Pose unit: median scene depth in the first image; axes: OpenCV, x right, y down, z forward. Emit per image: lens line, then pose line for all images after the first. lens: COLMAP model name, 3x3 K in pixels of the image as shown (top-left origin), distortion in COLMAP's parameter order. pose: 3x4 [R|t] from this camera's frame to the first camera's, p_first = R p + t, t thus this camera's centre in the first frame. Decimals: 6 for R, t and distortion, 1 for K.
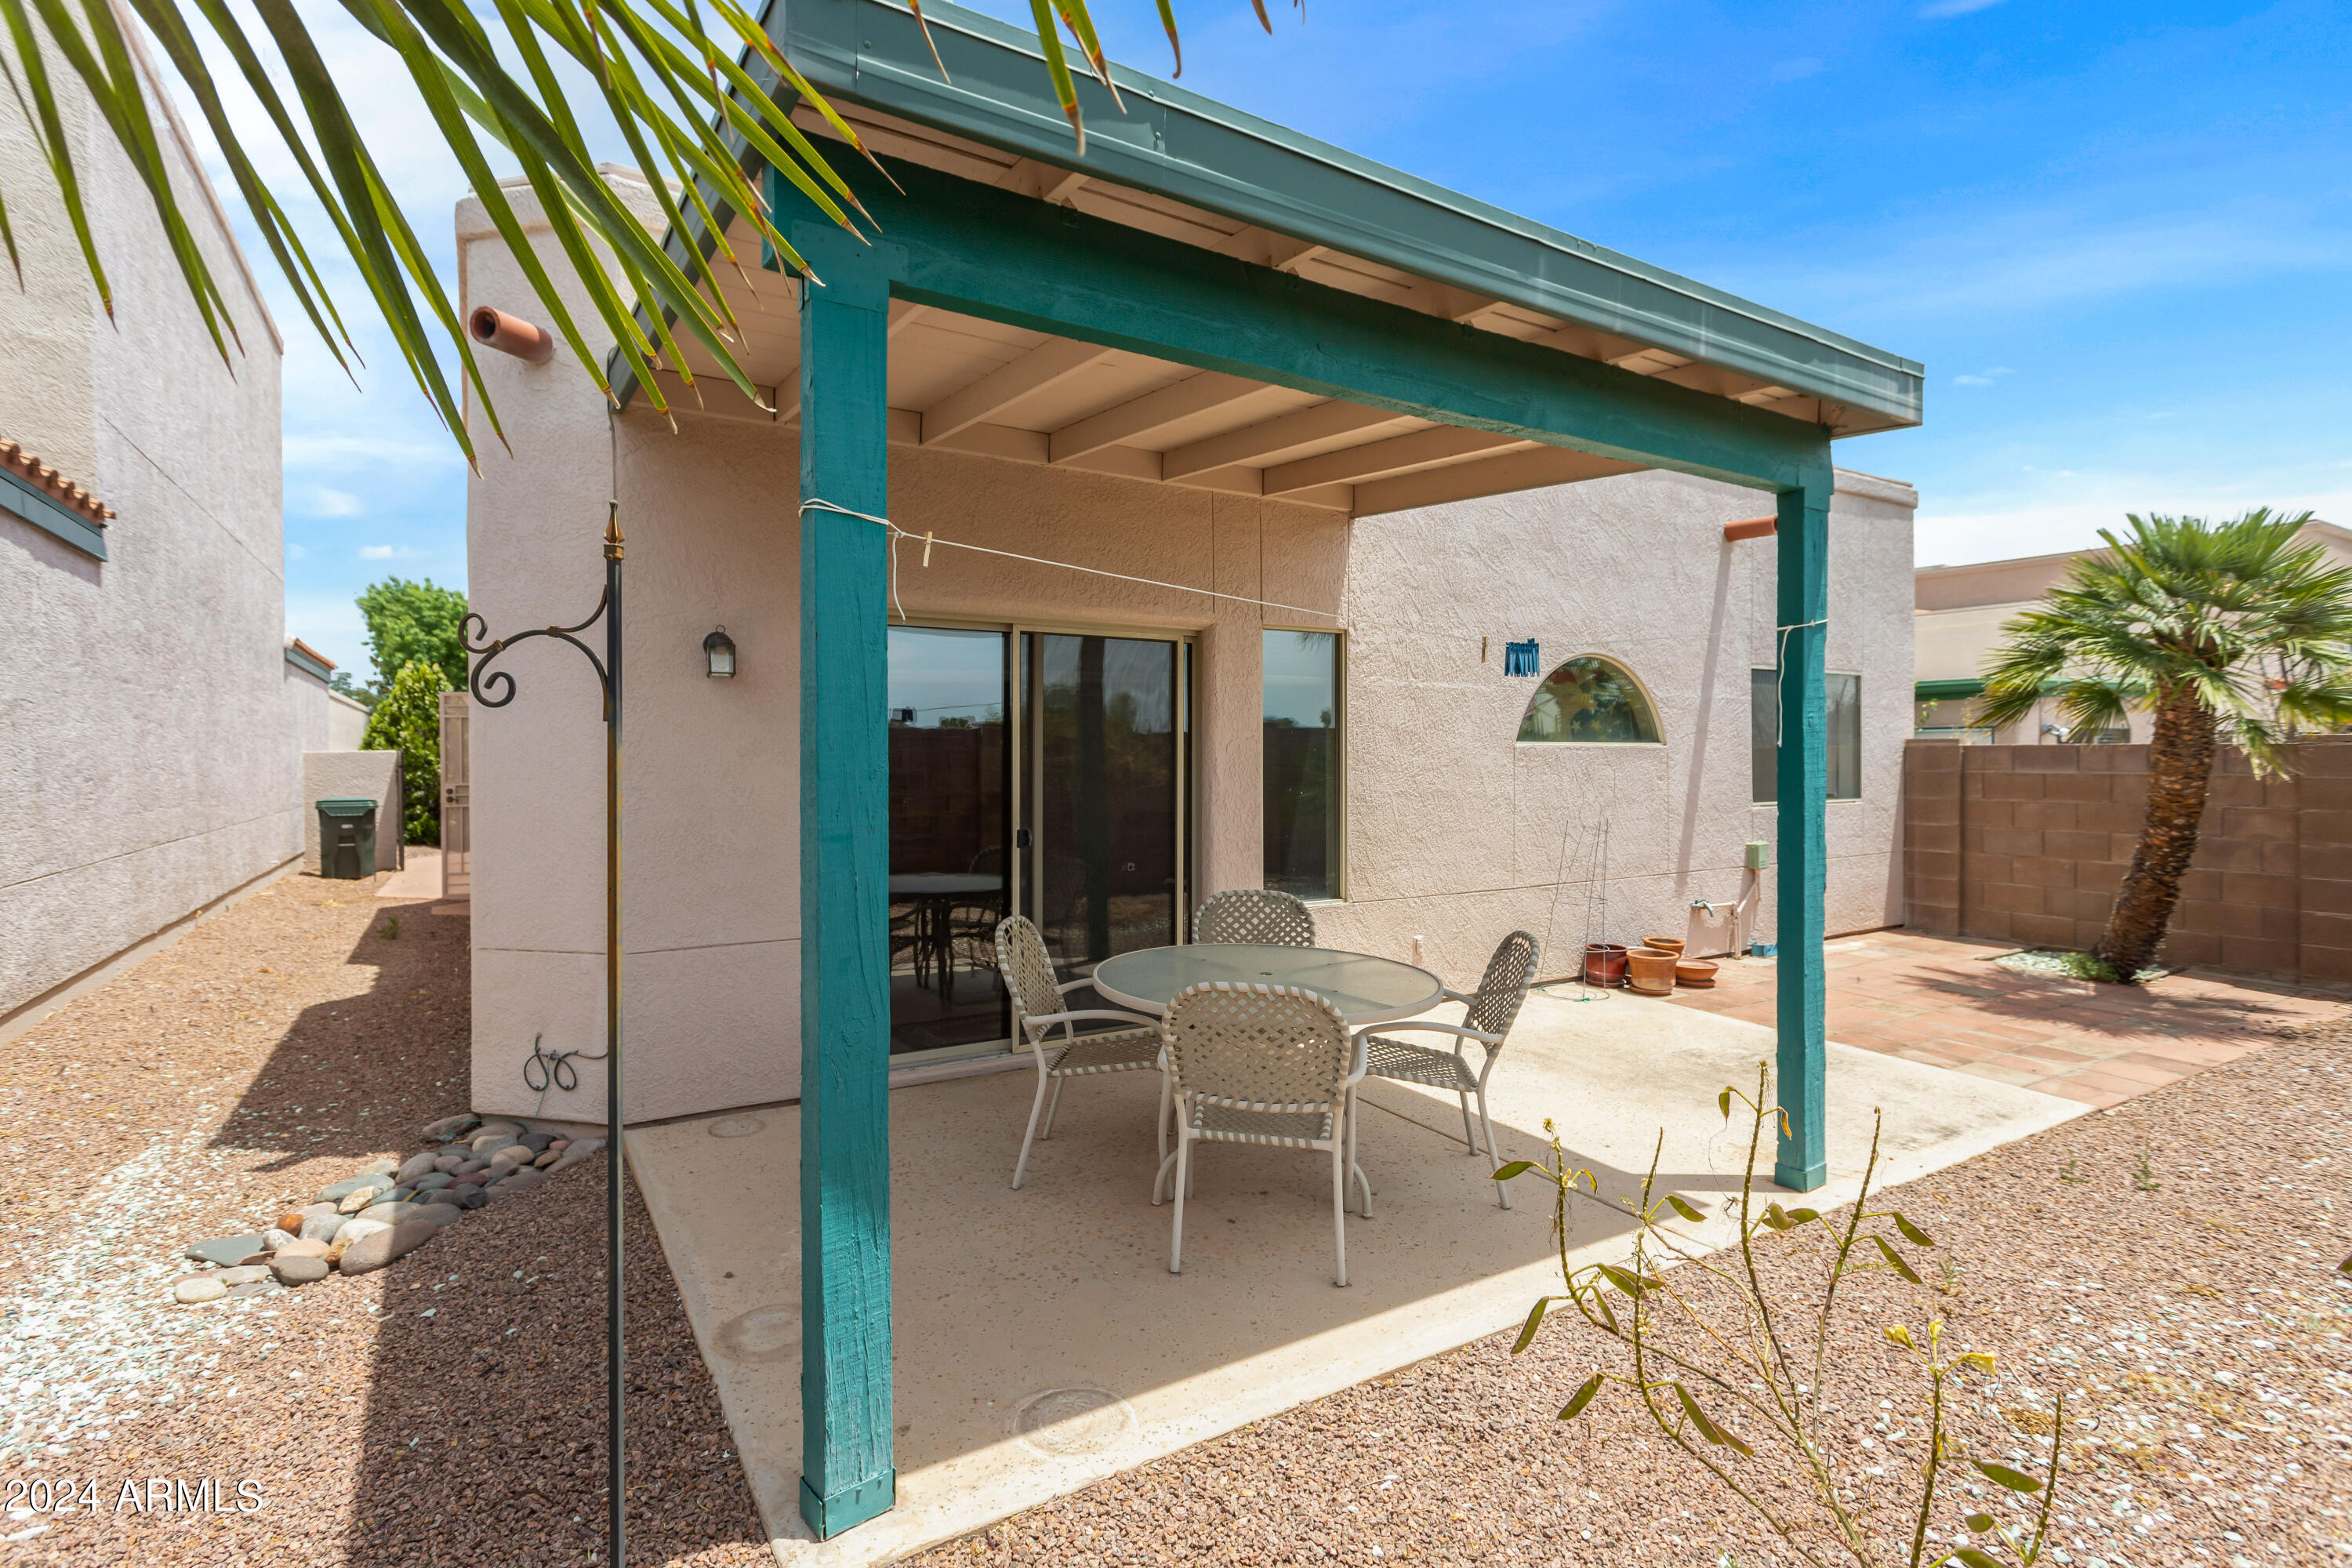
lens RADIAL K [[1132.8, 0, 1181.9], [0, 1132.8, 765.4], [0, 0, 1]] dist [0.000416, 0.002301]
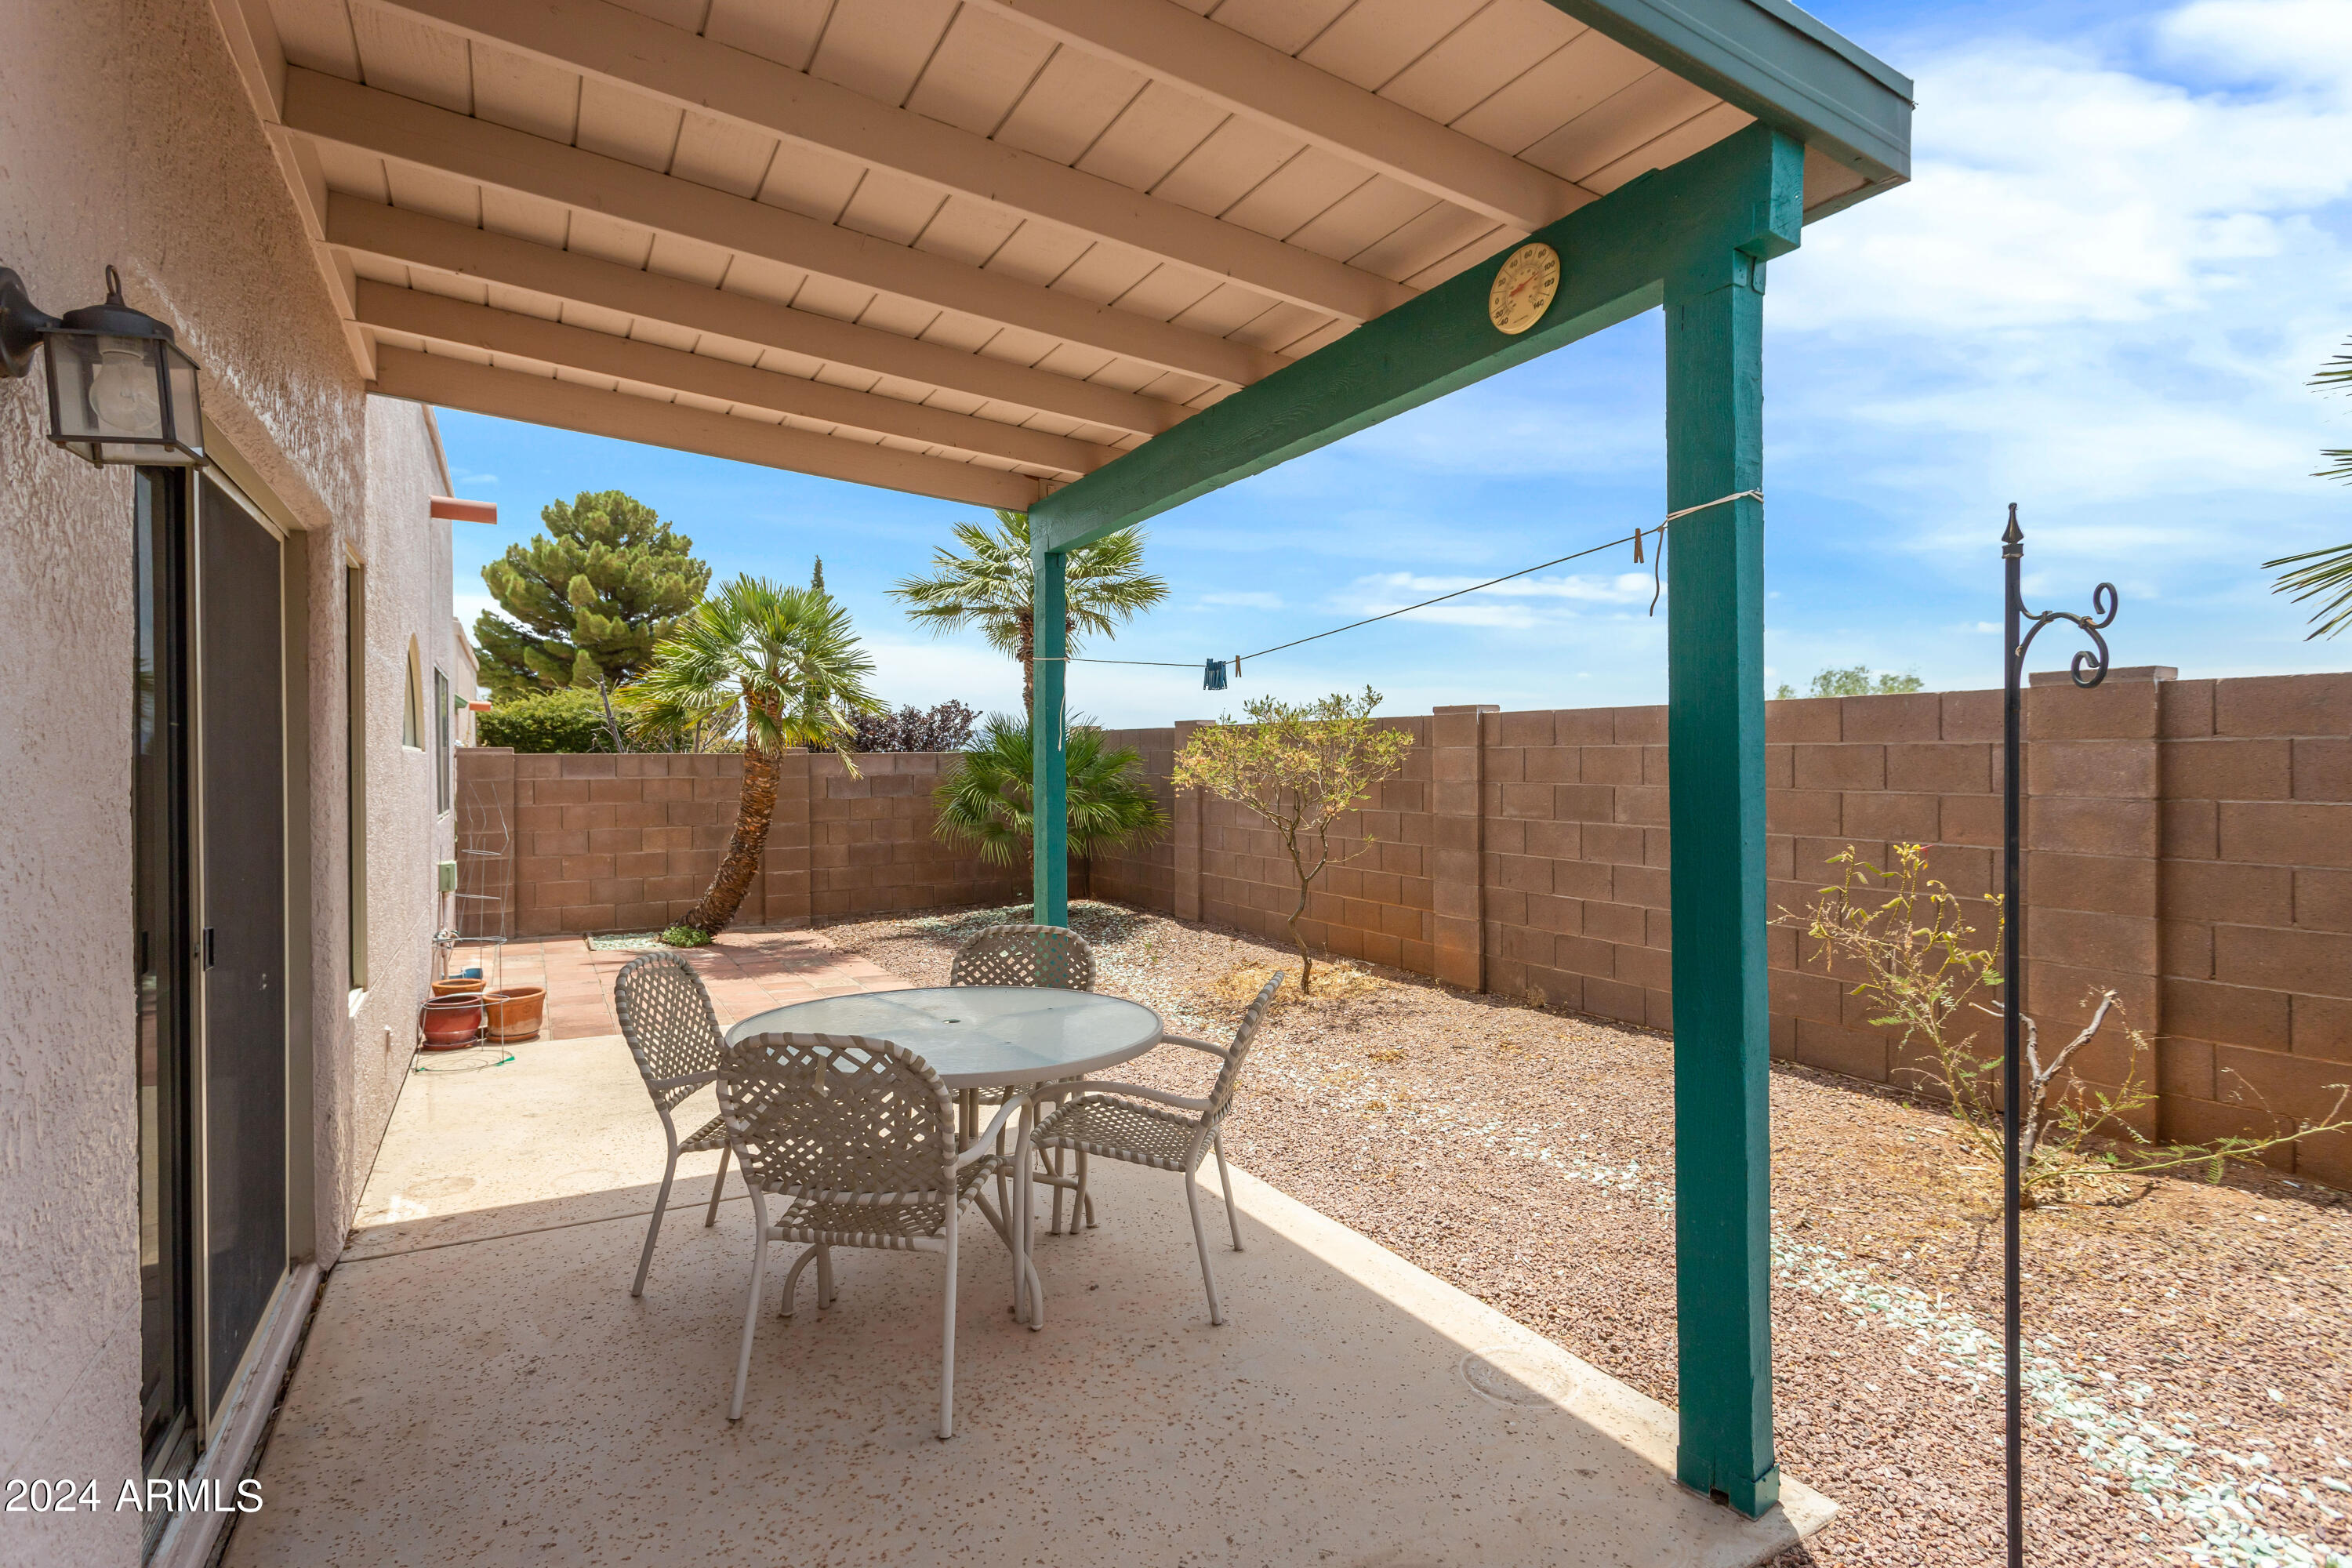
lens RADIAL K [[1132.8, 0, 1166.0], [0, 1132.8, 783.1], [0, 0, 1]] dist [0.000416, 0.002301]
pose [[0.039067, -0.017518, 0.999083, -0.407002], [0.014497, 0.999751, 0.016962, -0.000512], [-0.999131, 0.013821, 0.039311, 0.448536]]
